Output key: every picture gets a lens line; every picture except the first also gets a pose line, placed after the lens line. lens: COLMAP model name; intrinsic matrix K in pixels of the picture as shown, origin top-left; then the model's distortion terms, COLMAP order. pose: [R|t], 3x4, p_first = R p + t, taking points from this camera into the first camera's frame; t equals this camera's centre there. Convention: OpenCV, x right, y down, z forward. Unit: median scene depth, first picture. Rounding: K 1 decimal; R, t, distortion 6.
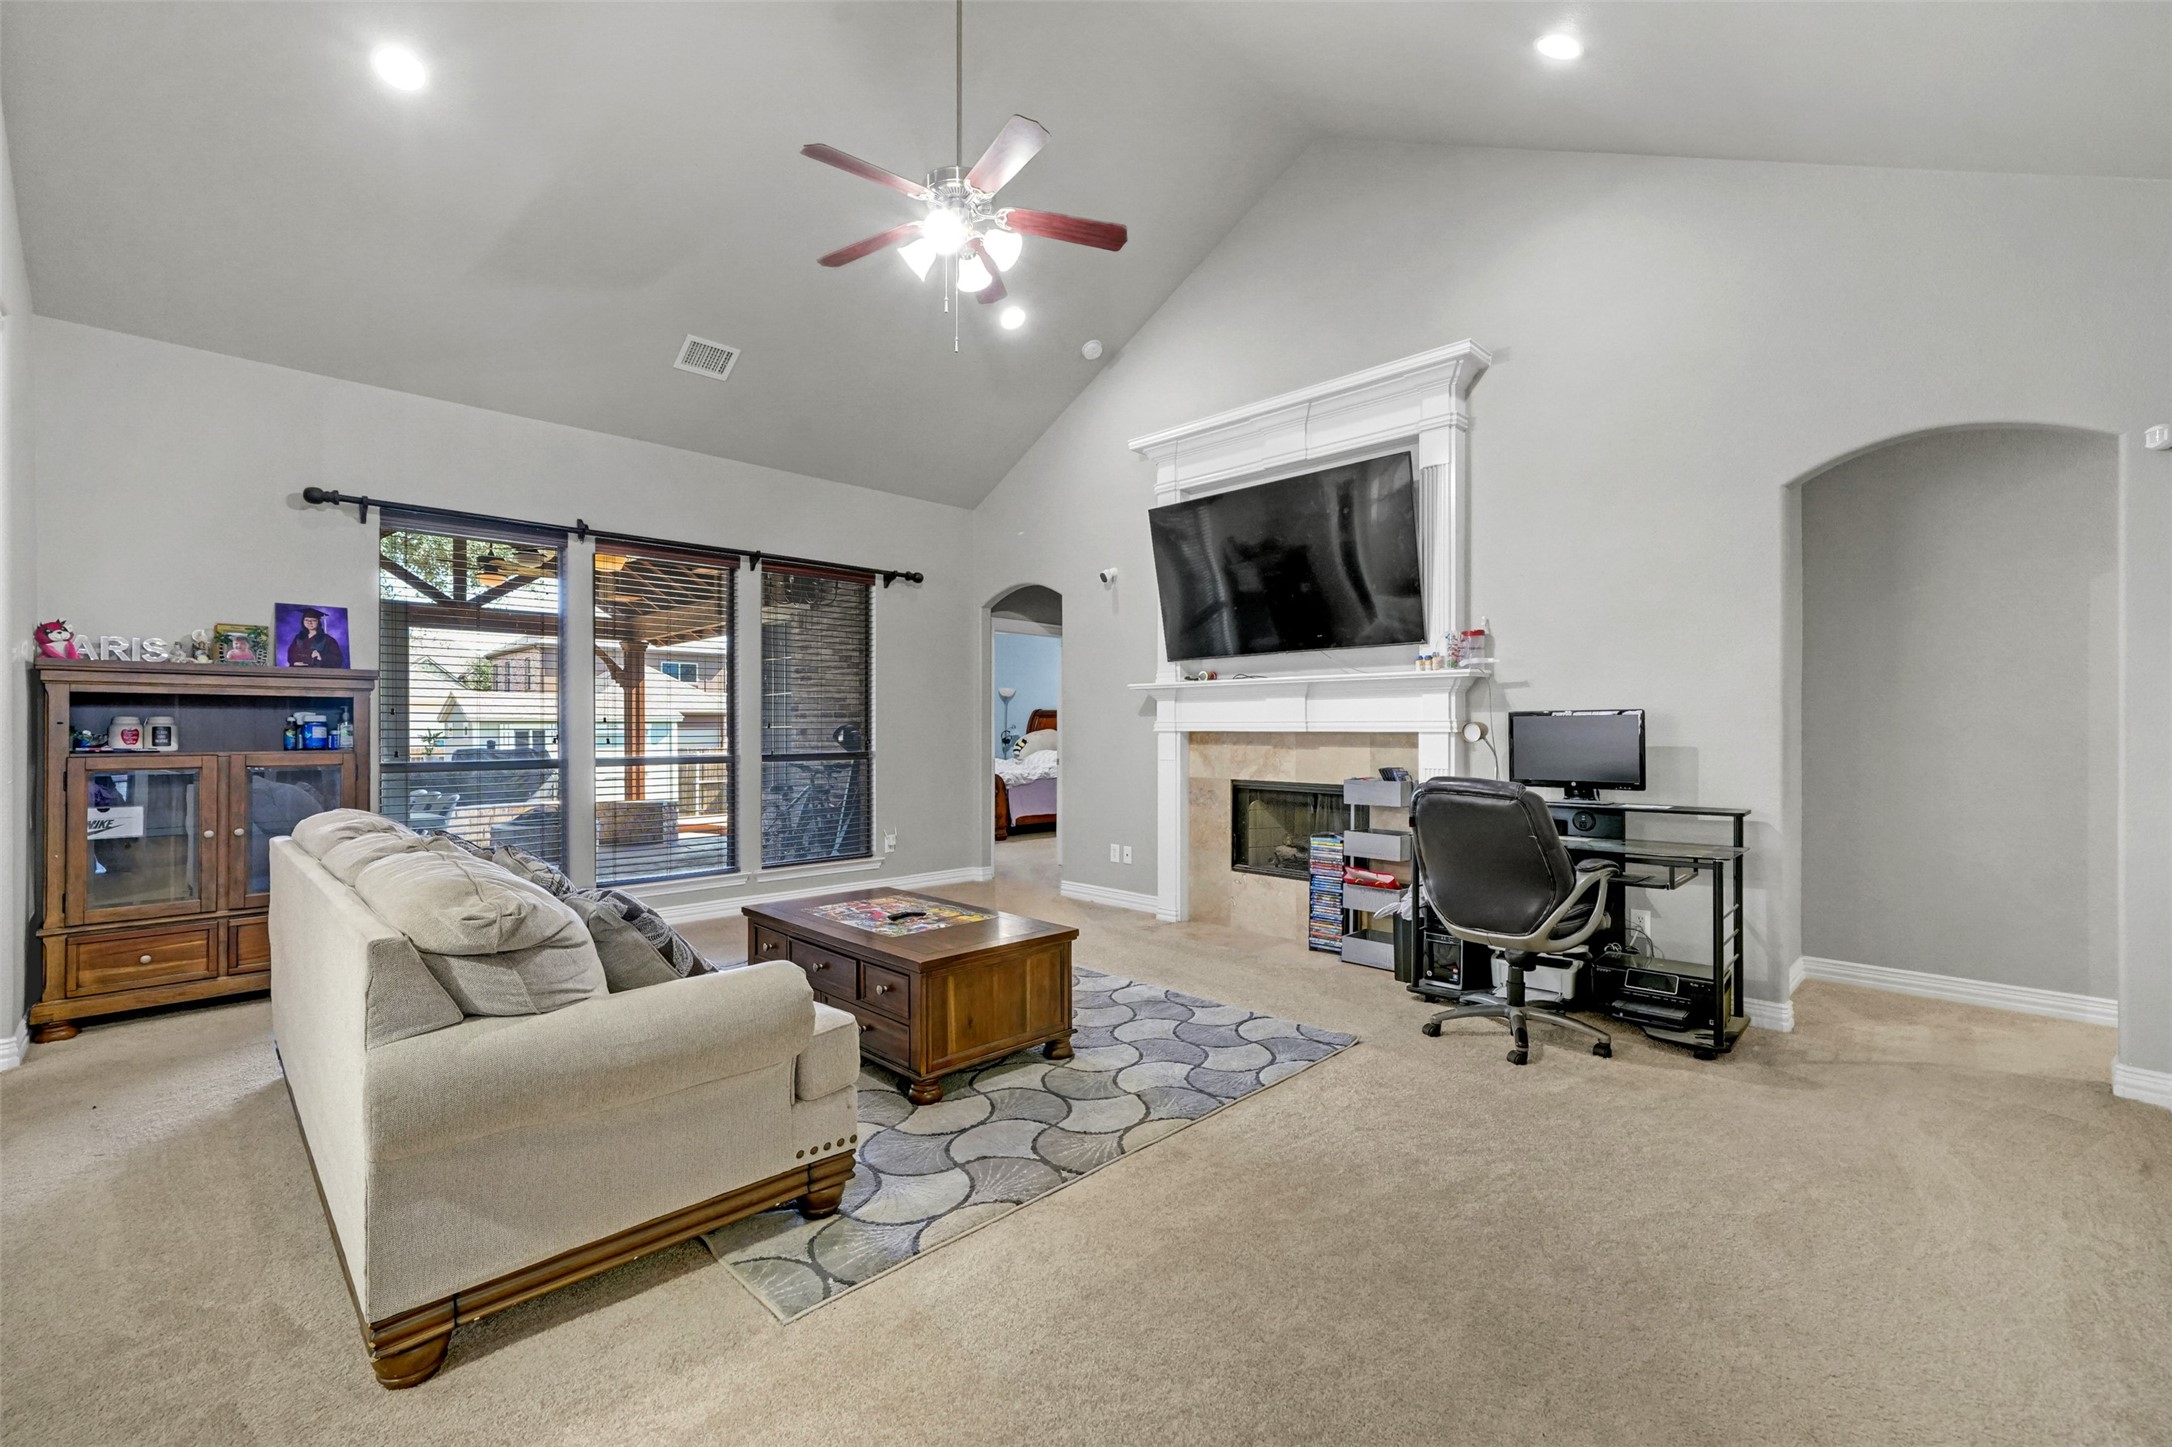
lens RADIAL K [[923.7, 0, 1067.2], [0, 923.7, 723.6], [0, 0, 1]] dist [0.006871, 0.000374]
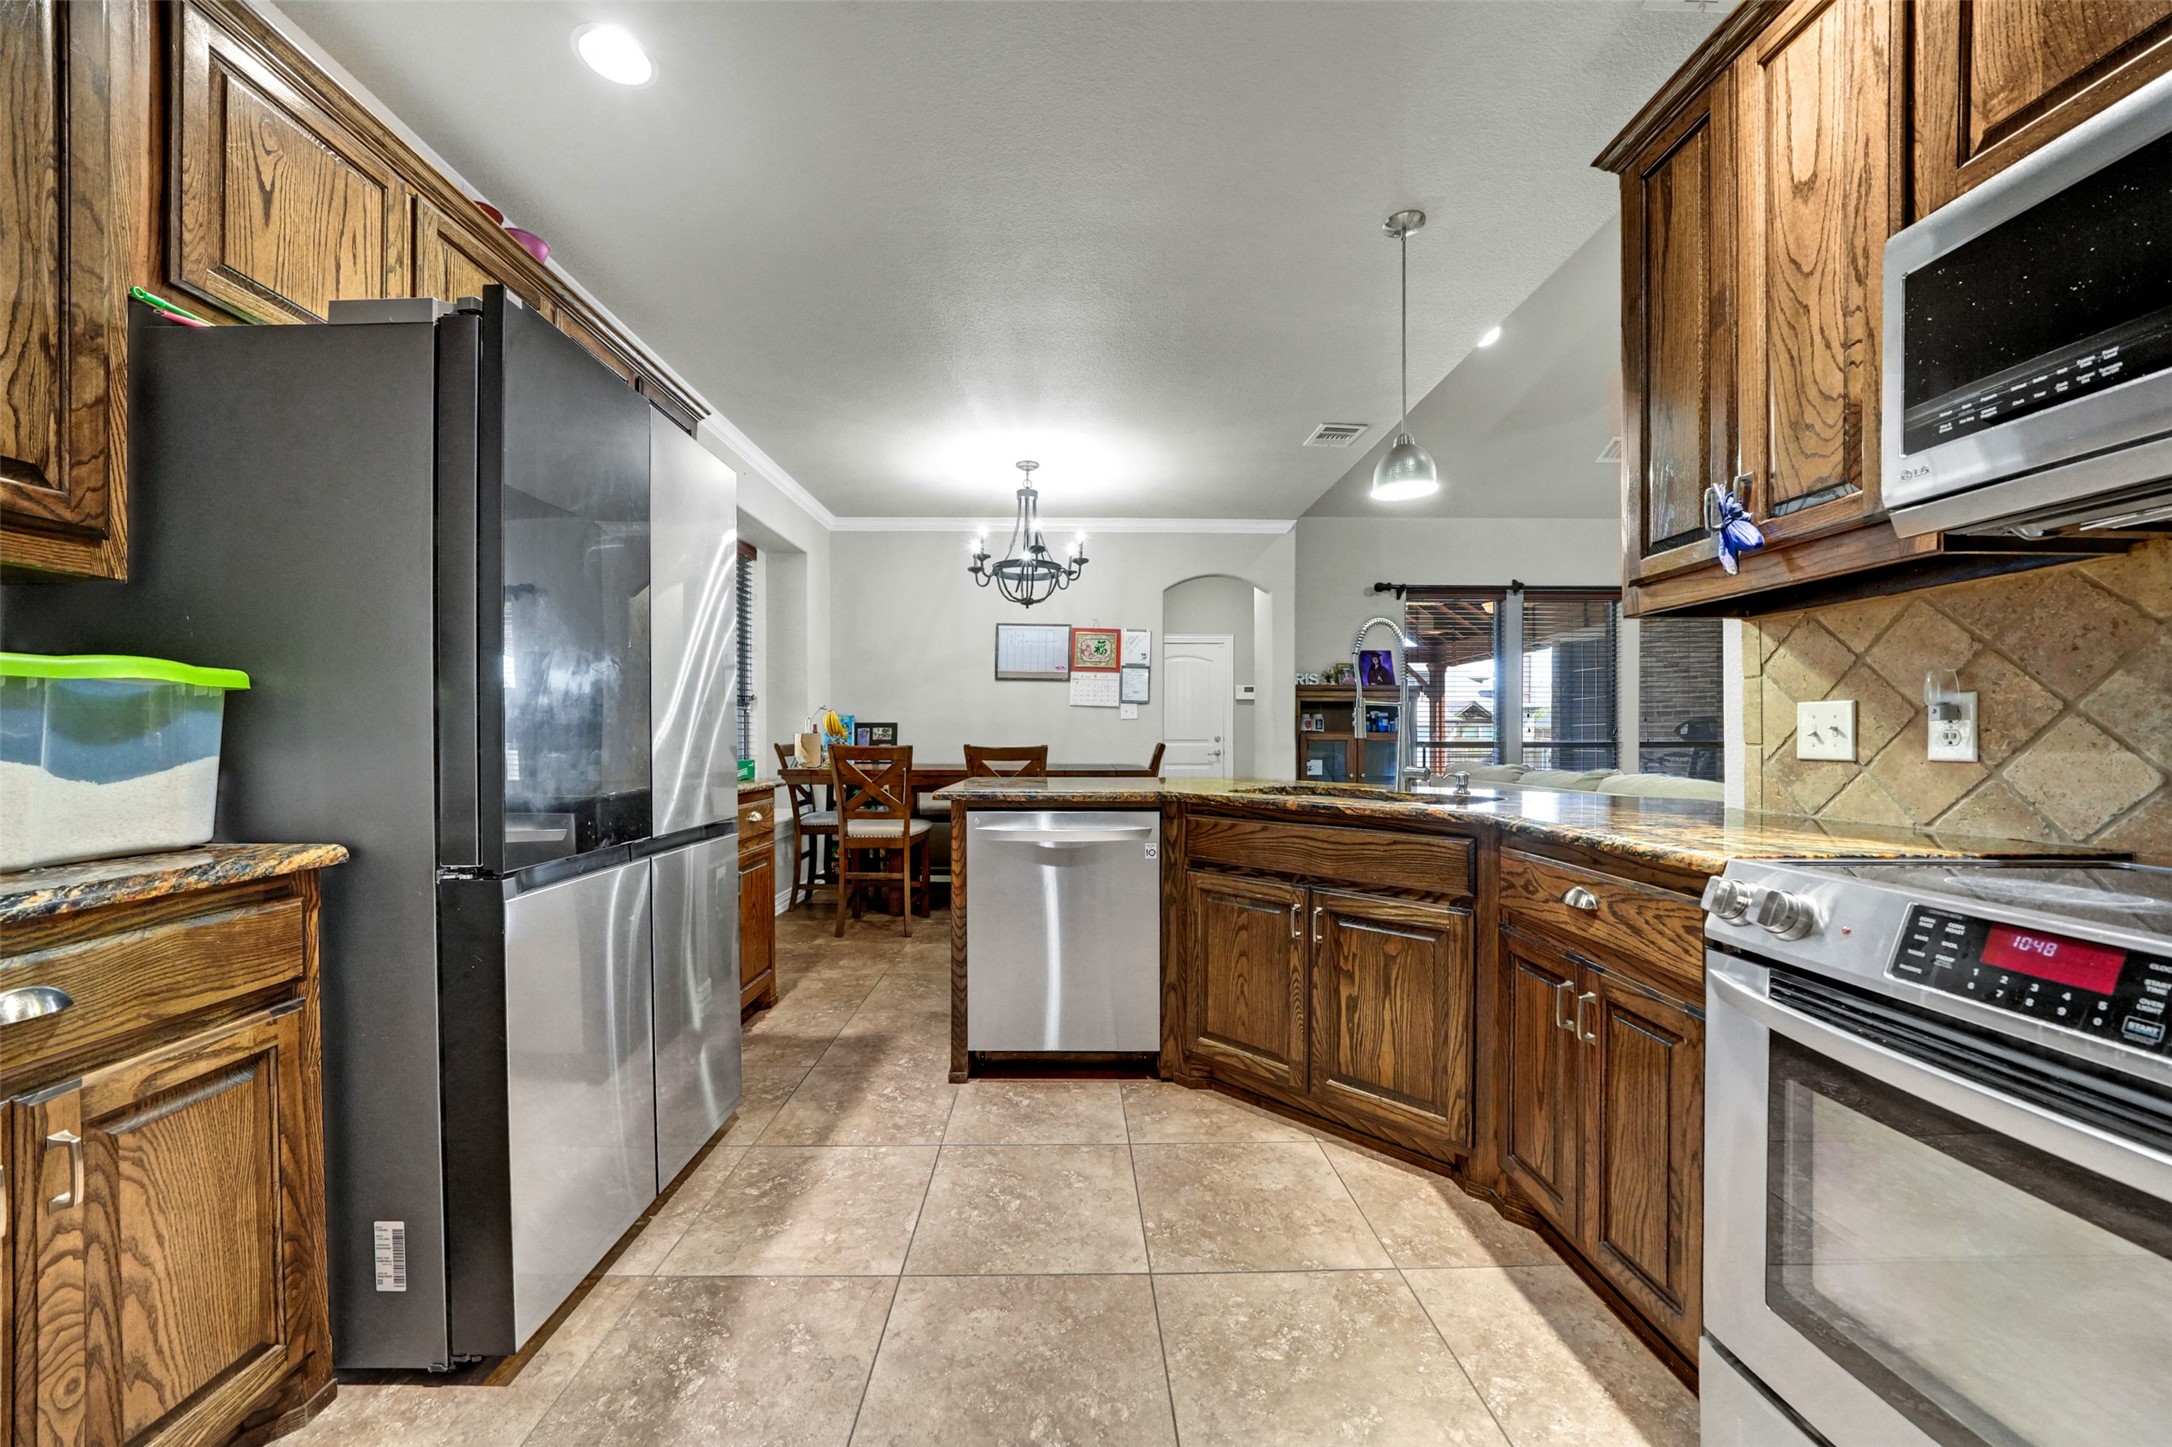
lens RADIAL K [[775.5, 0, 1071.0], [0, 775.5, 744.5], [0, 0, 1]] dist [-0.026738, 0.002362]
pose [[0.716721, 0.009225, -0.697299, -0.204281], [0.000742, 0.999902, 0.013992, 0.028530], [0.697359, -0.010546, 0.716644, -0.433834]]
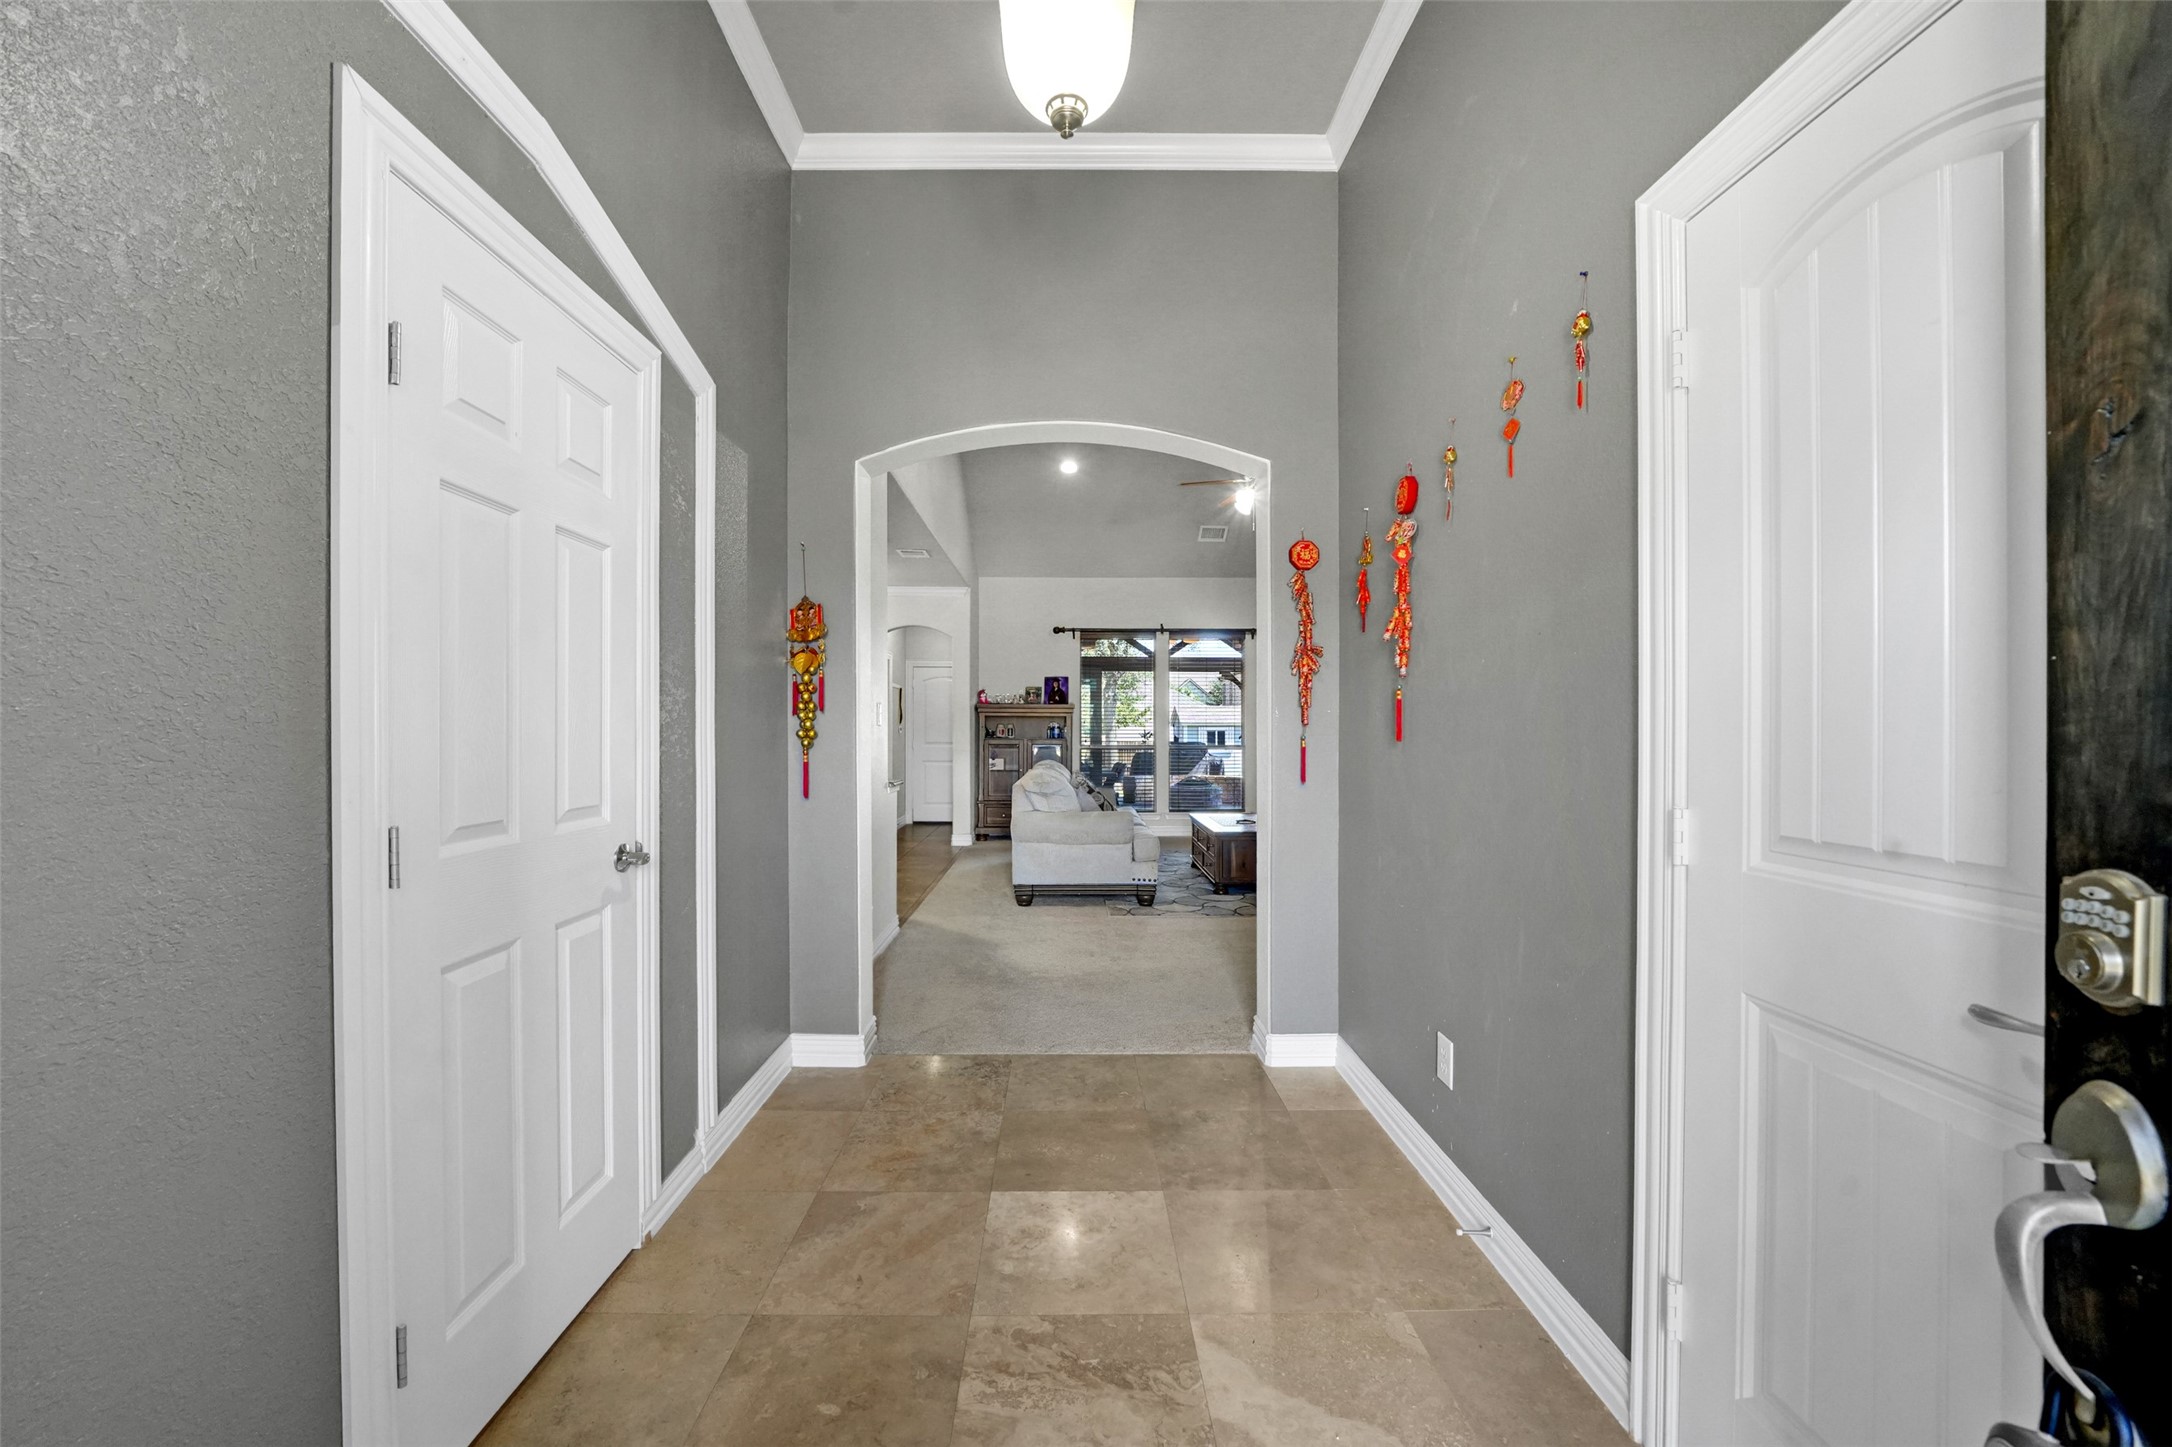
lens RADIAL K [[830.4, 0, 1082.3], [0, 830.4, 730.3], [0, 0, 1]] dist [-0.018962, 0.000072]
pose [[0.728710, 0.004053, -0.684810, 0.651070], [-0.001138, 0.999988, 0.004707, -0.002044], [0.684821, -0.002651, 0.728706, -0.468500]]
